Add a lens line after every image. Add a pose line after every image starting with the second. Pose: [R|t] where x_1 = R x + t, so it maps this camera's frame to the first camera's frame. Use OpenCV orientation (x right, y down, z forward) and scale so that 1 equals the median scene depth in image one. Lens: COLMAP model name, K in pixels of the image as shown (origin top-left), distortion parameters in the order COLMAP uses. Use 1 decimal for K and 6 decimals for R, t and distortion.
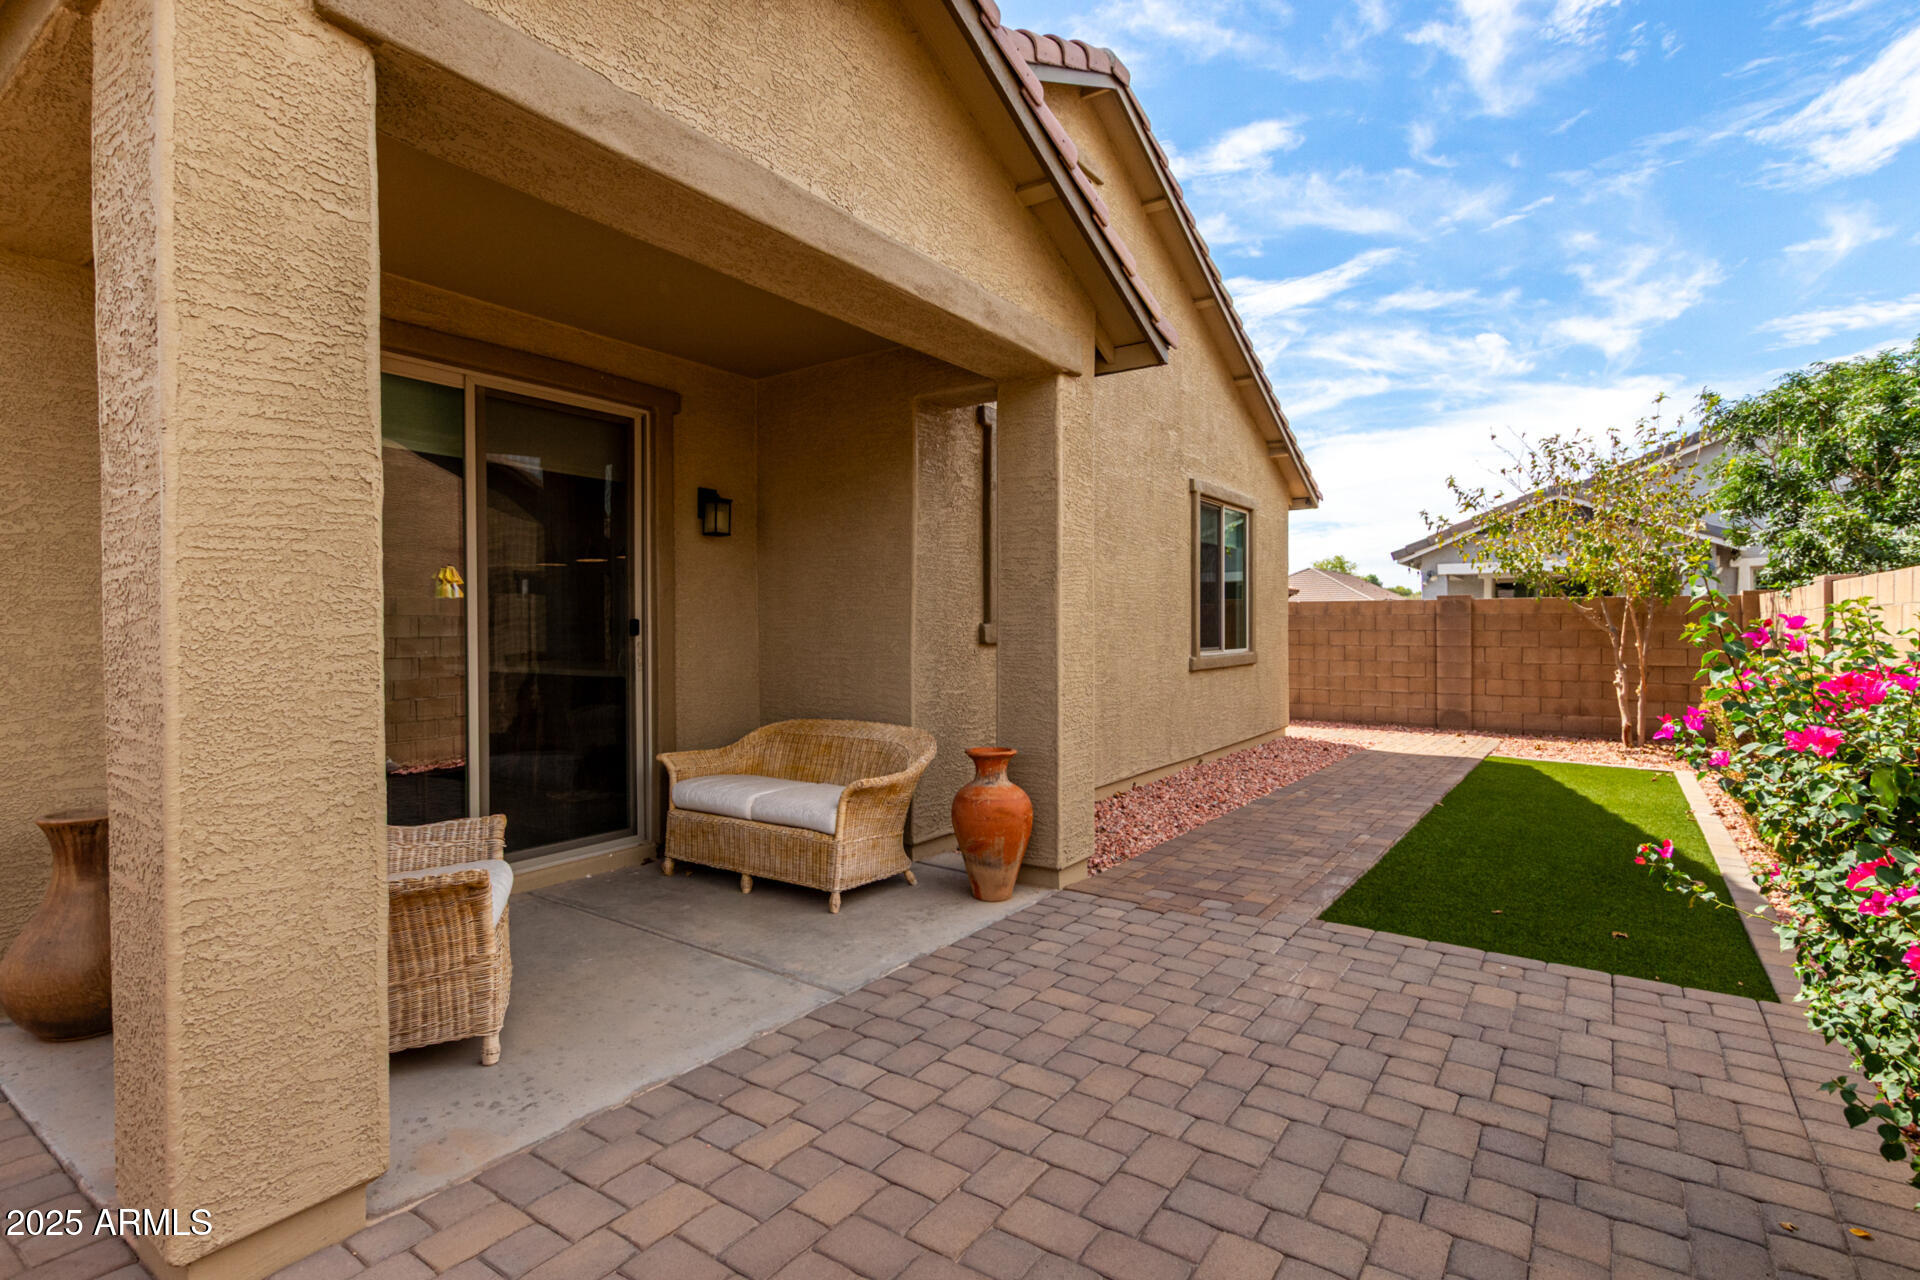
lens RADIAL K [[900.3, 0, 960.2], [0, 900.3, 640.4], [0, 0, 1]] dist [0.009461, -0.001291]
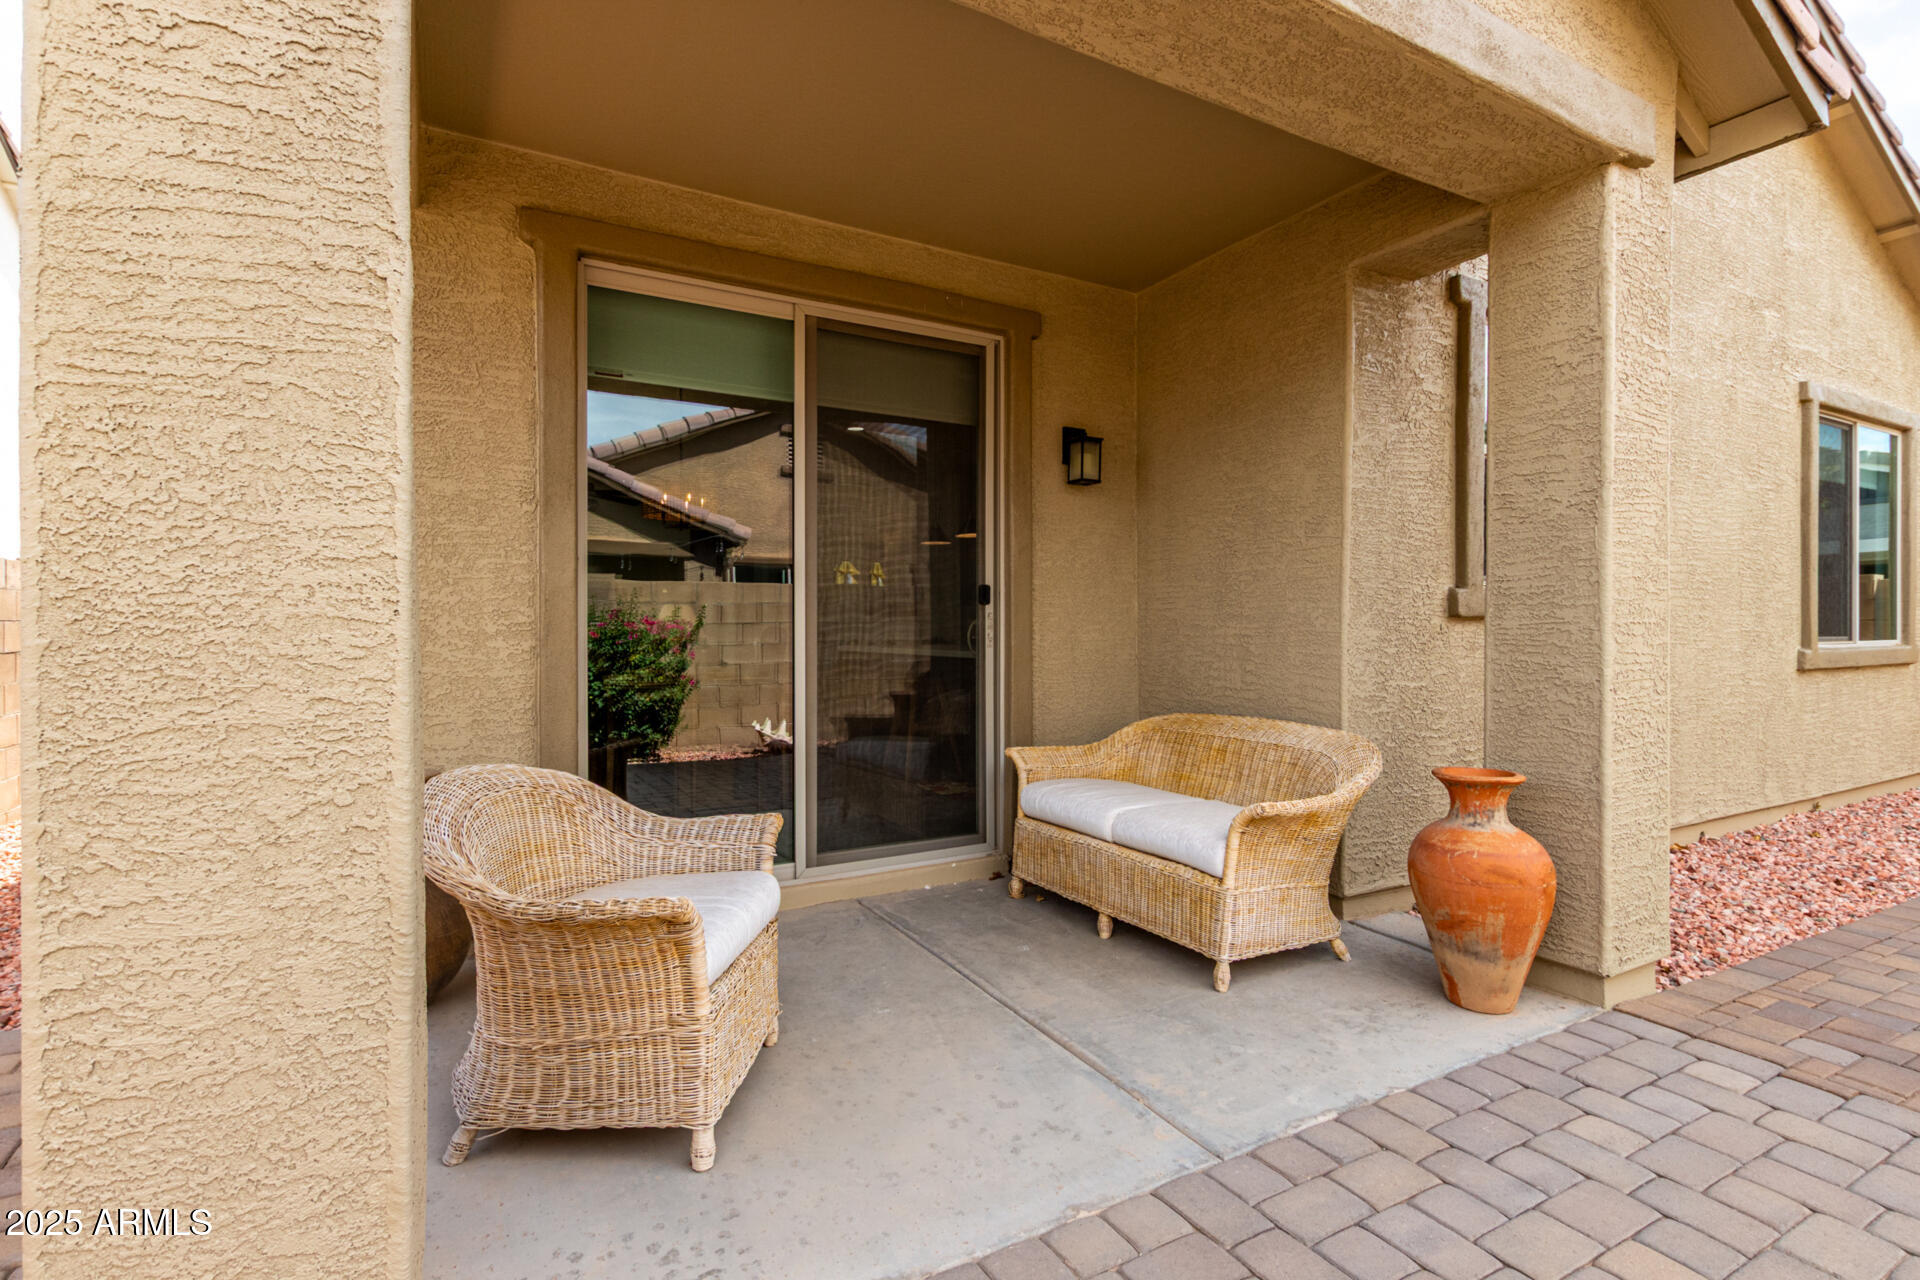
lens RADIAL K [[900.3, 0, 960.5], [0, 900.3, 637.8], [0, 0, 1]] dist [0.009461, -0.001291]
pose [[0.898107, 0.005095, -0.439747, -0.014565], [-0.005513, 0.999985, 0.000327, 0.028732], [0.439742, 0.002130, 0.898122, 0.270383]]
